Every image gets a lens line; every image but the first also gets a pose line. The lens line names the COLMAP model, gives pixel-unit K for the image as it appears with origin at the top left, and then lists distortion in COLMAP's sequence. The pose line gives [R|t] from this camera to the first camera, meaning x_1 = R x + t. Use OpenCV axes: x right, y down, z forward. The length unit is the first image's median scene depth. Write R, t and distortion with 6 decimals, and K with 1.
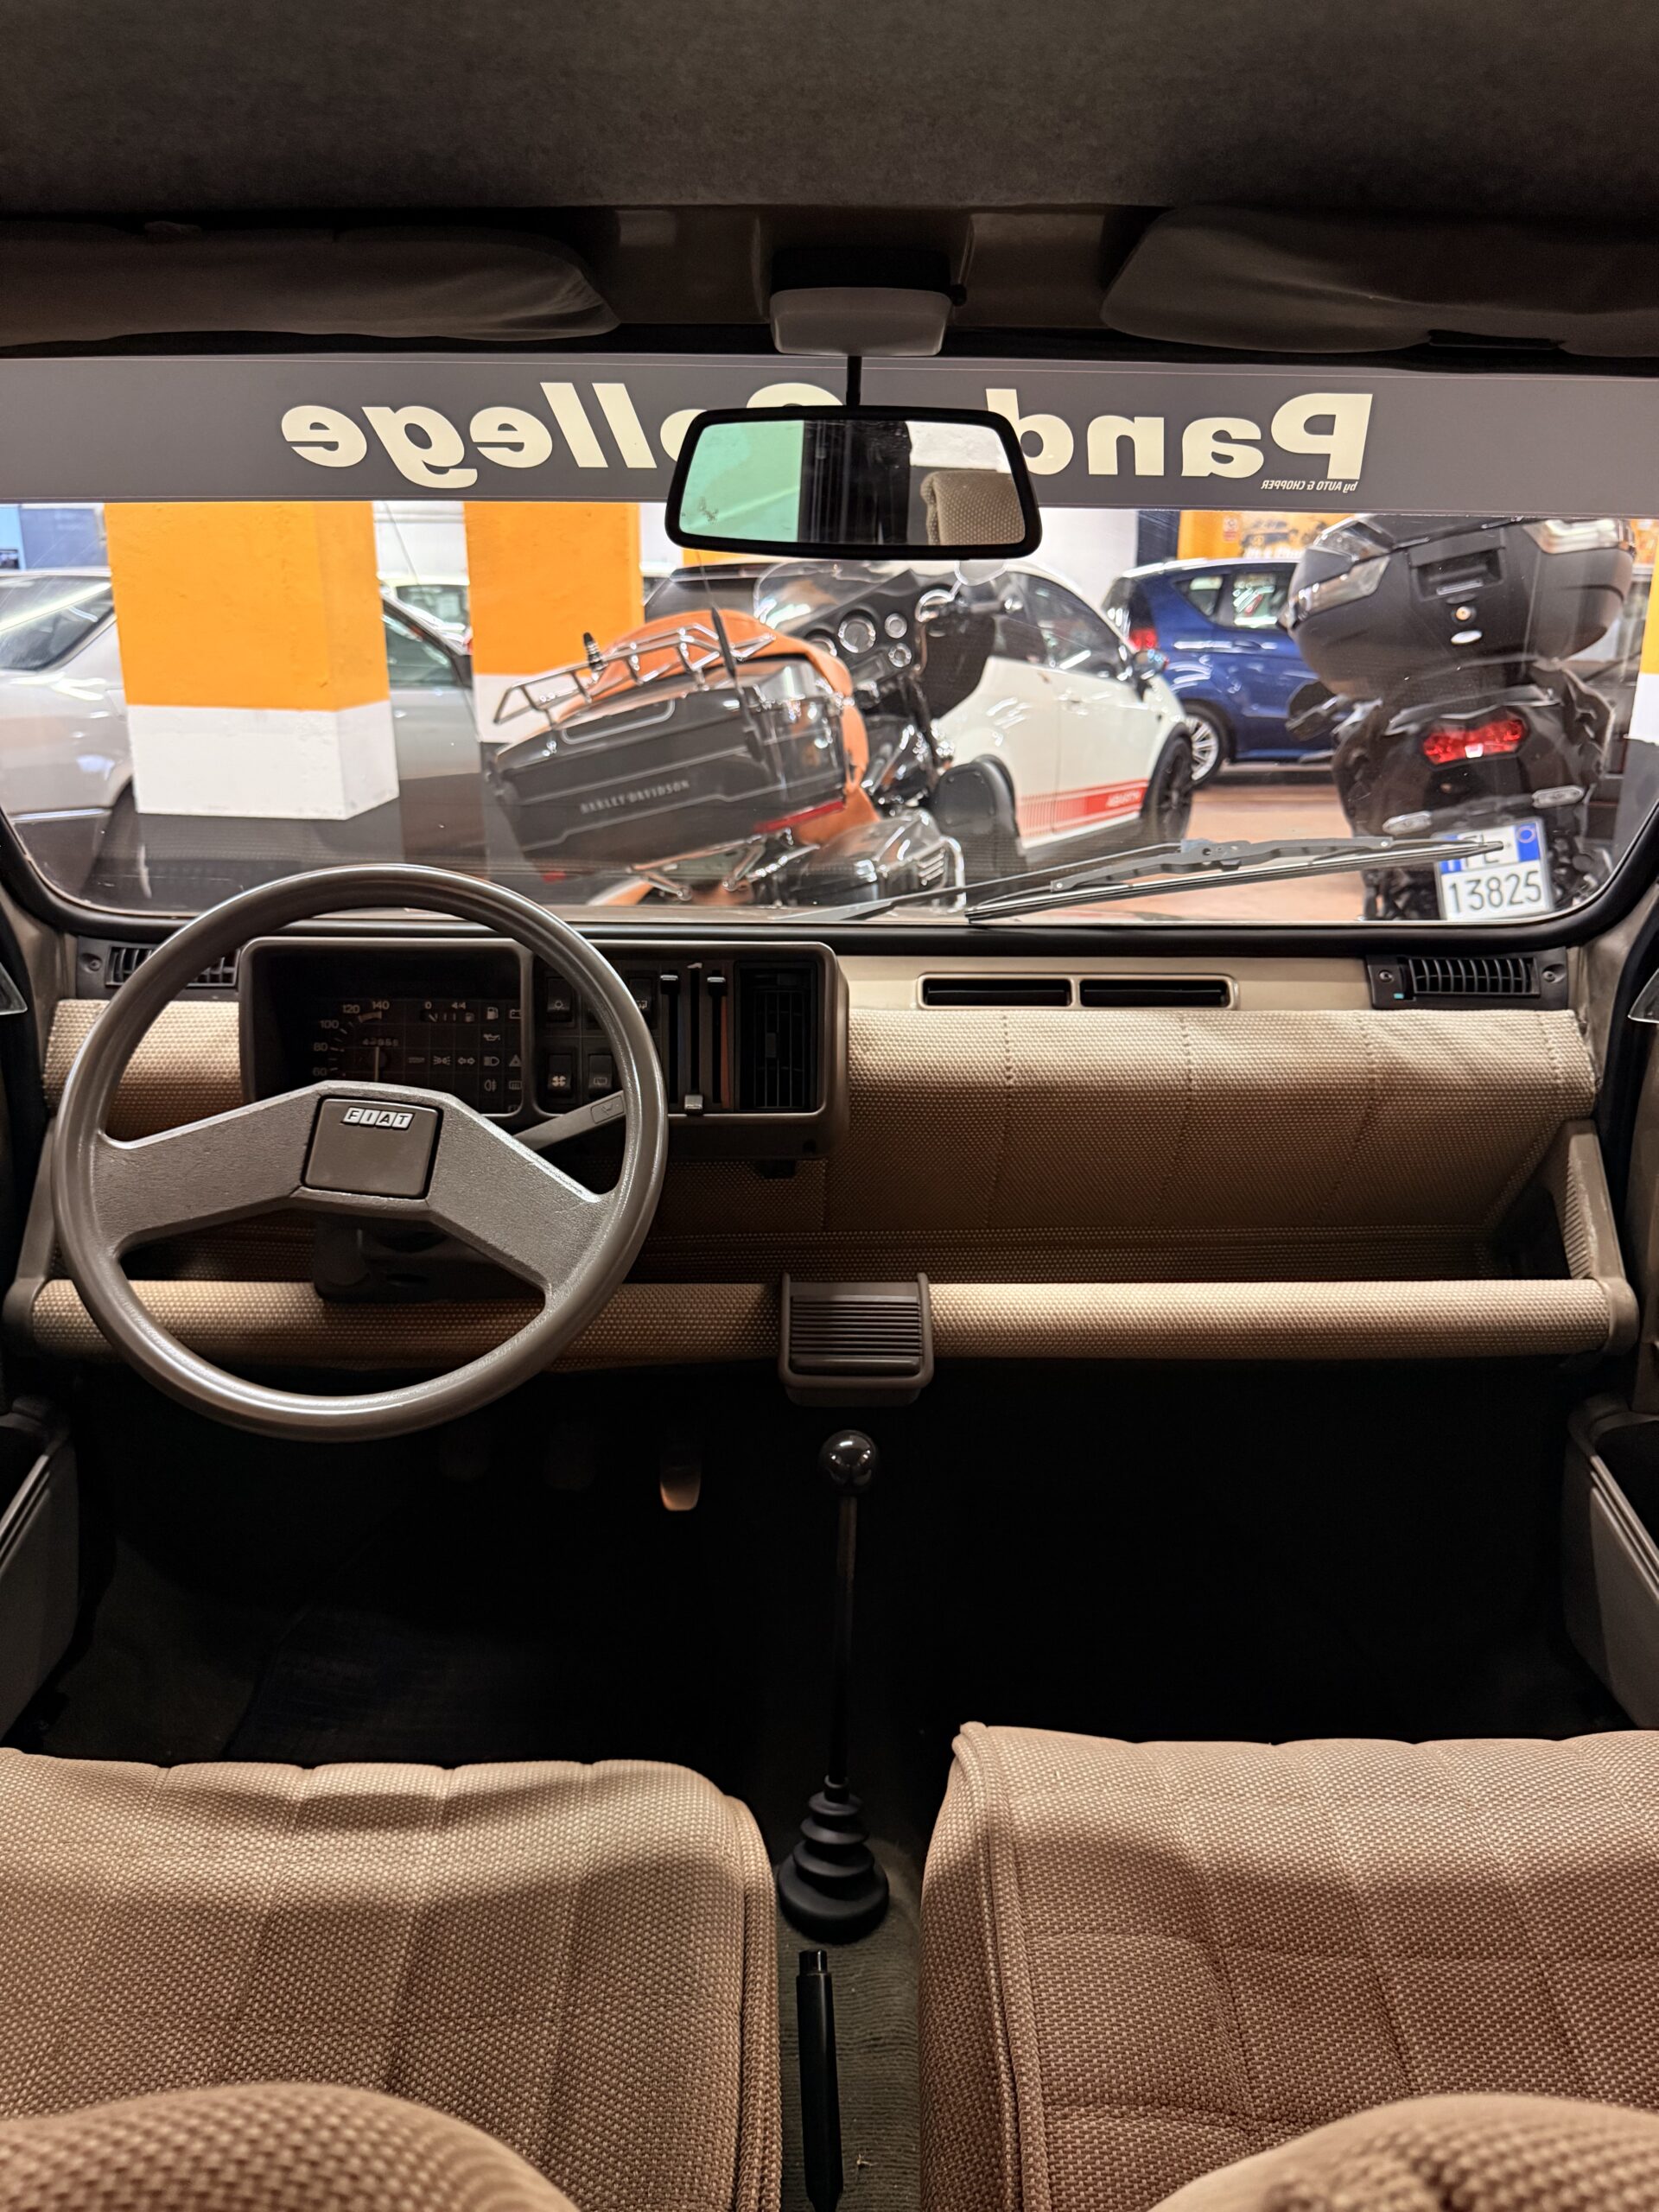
lens RADIAL K [[1547.6, 0, 831.8], [0, 1547.6, 1108.9], [0, 0, 1]] dist [0.031354, -0.111790]
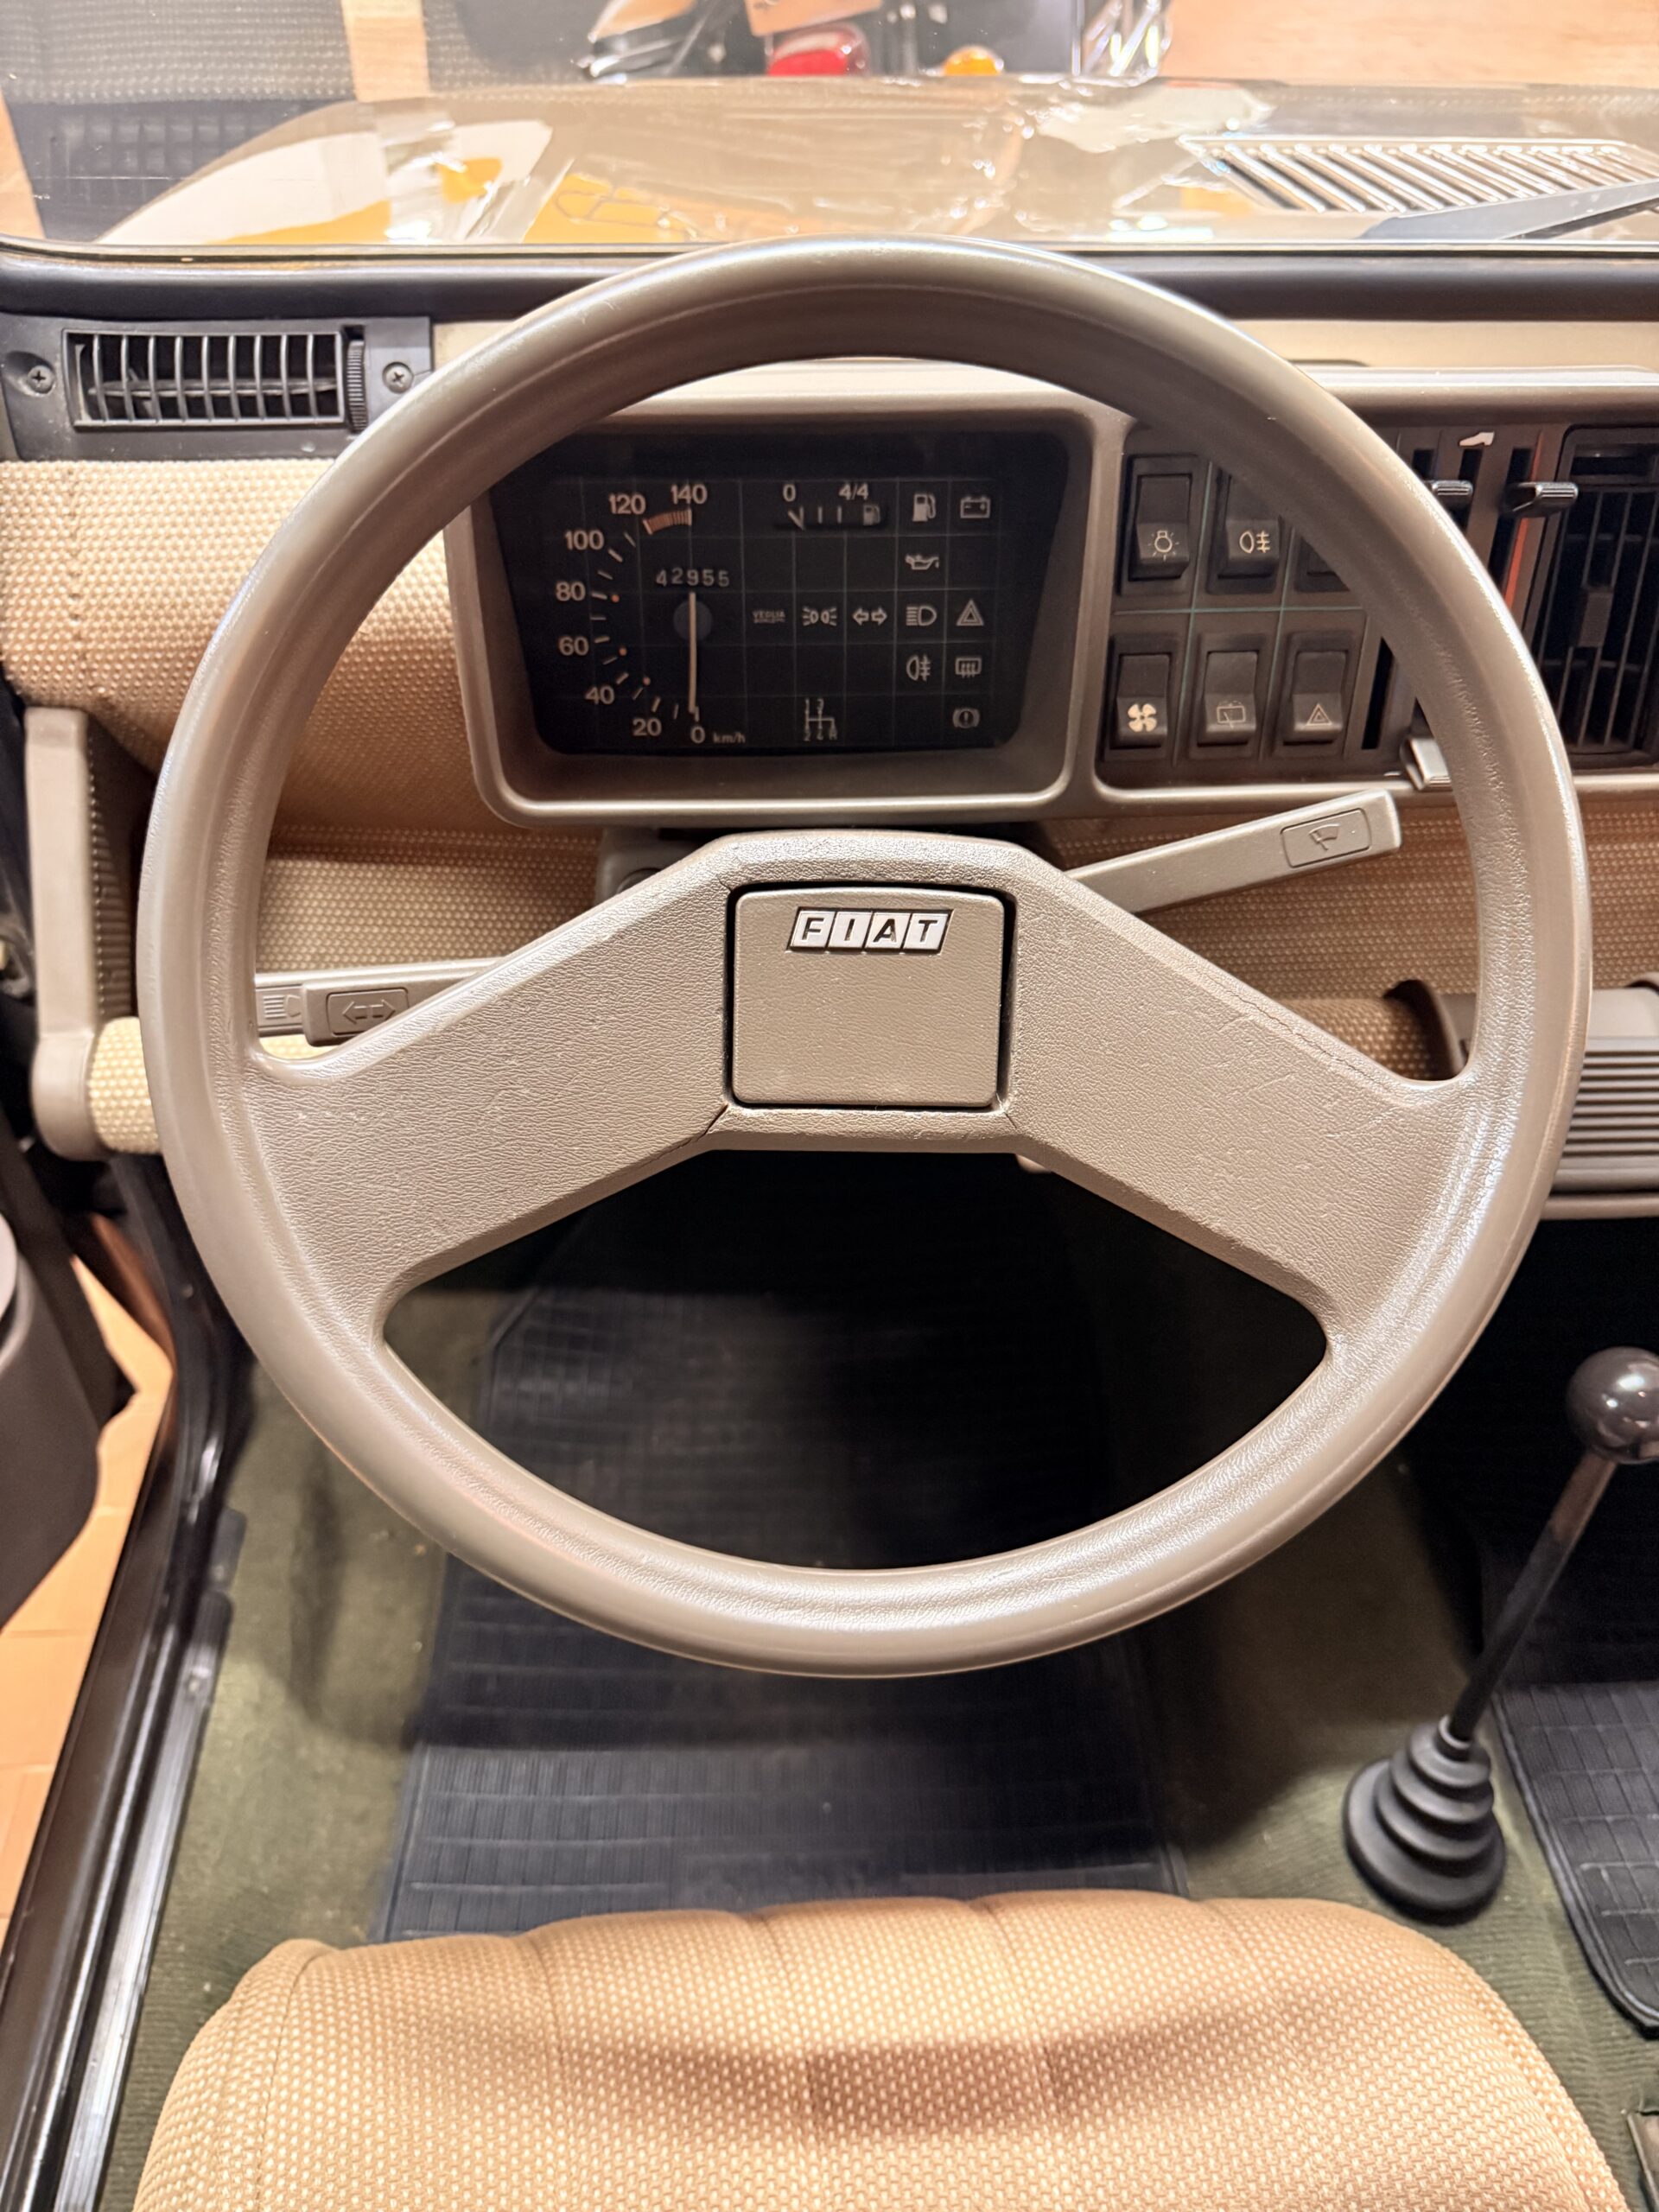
lens RADIAL K [[1549.6, 0, 772.3], [0, 1549.6, 1103.7], [0, 0, 1]] dist [0.027118, -0.038955]
pose [[0.999781, -0.016140, -0.013302, -0.263217], [0.020597, 0.870182, 0.492300, -0.137089], [0.003629, -0.492467, 0.870324, 0.503702]]
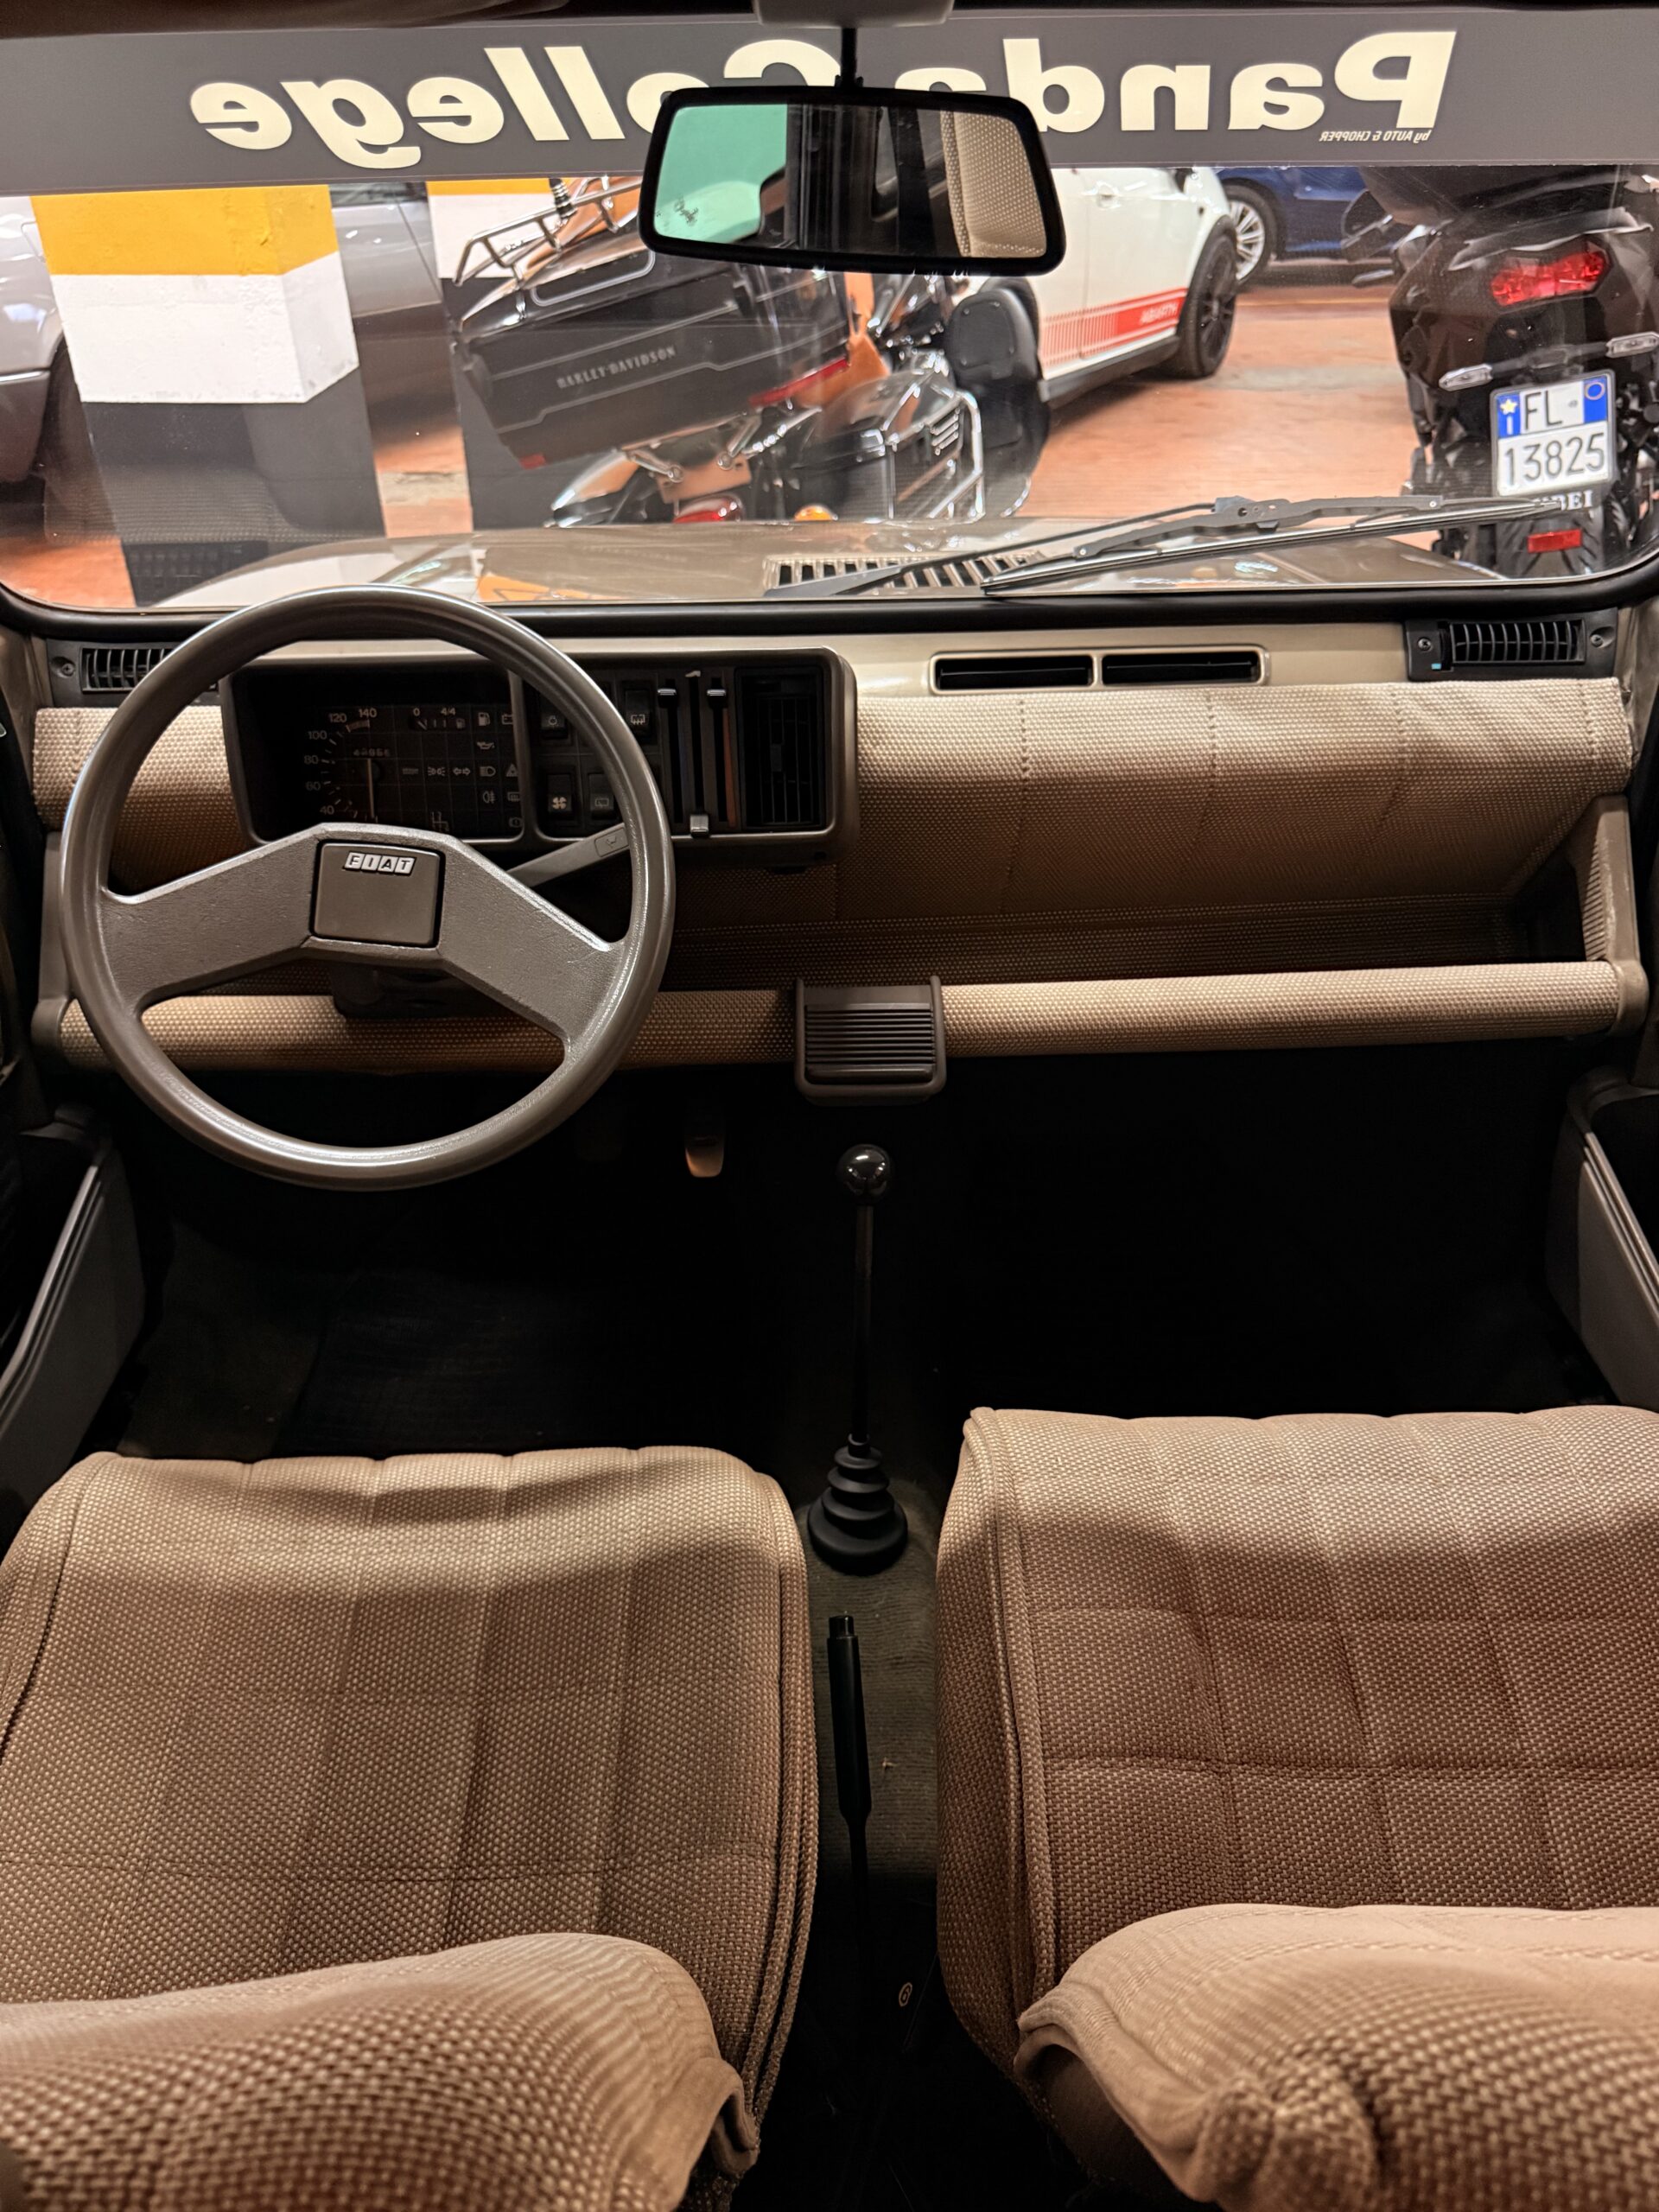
lens RADIAL K [[1567.8, 0, 829.5], [0, 1567.8, 1106.0], [0, 0, 1]] dist [-0.033831, 0.001267]
pose [[0.999696, -0.020644, -0.013458, 0.001808], [0.023629, 0.958013, 0.285750, -0.102926], [0.006994, -0.285982, 0.958210, 0.009583]]
